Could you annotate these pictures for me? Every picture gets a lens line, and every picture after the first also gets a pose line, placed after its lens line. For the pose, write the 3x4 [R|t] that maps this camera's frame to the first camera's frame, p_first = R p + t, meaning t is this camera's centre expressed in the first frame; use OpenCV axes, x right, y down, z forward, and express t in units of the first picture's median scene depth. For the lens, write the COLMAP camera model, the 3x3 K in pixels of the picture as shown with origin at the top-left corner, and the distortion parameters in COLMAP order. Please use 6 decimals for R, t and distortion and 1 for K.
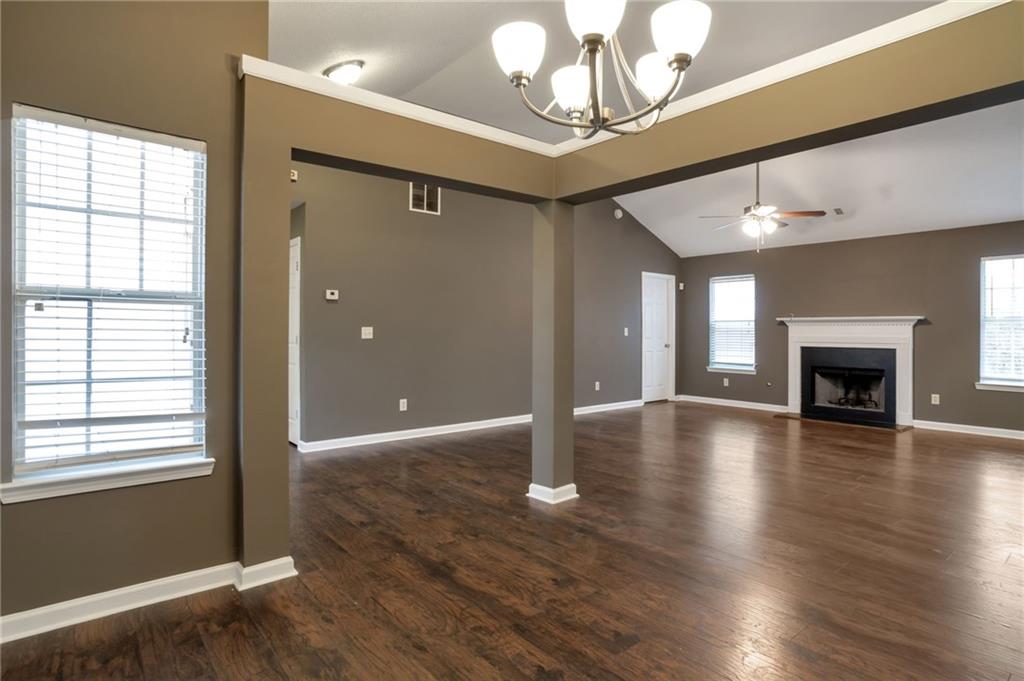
lens RADIAL K [[544.2, 0, 507.7], [0, 544.2, 338.9], [0, 0, 1]] dist [-0.038044, 0.012657]
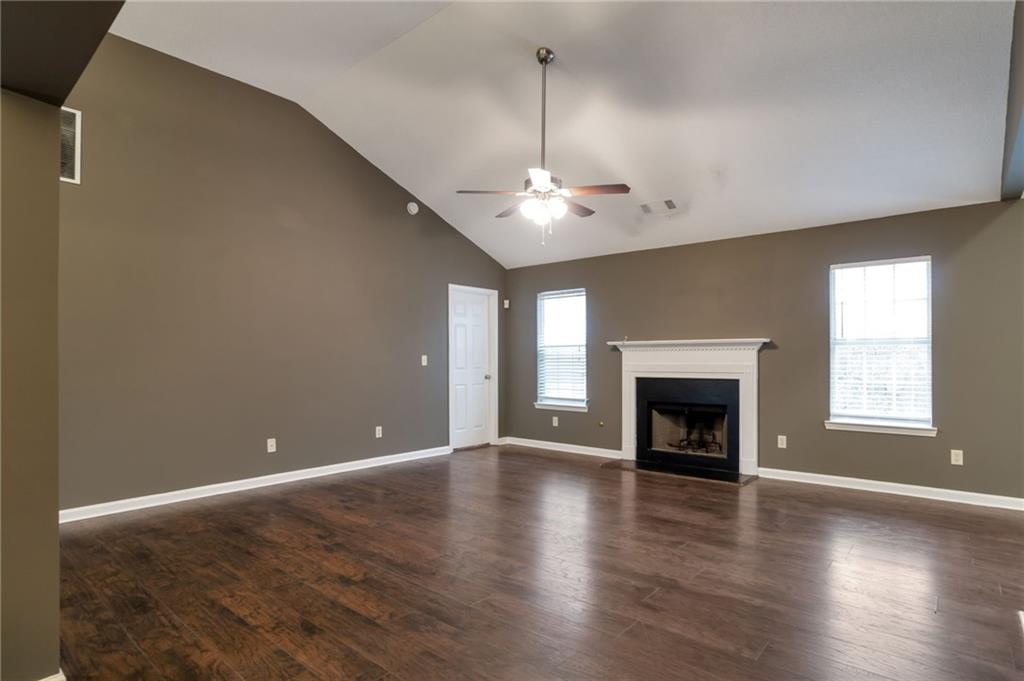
lens RADIAL K [[544.2, 0, 515.2], [0, 544.2, 365.9], [0, 0, 1]] dist [-0.038044, 0.012657]
pose [[0.985835, -0.006794, 0.167580, 0.227540], [0.007863, 0.999953, -0.005714, 0.000639], [-0.167533, 0.006951, 0.985842, 0.224693]]
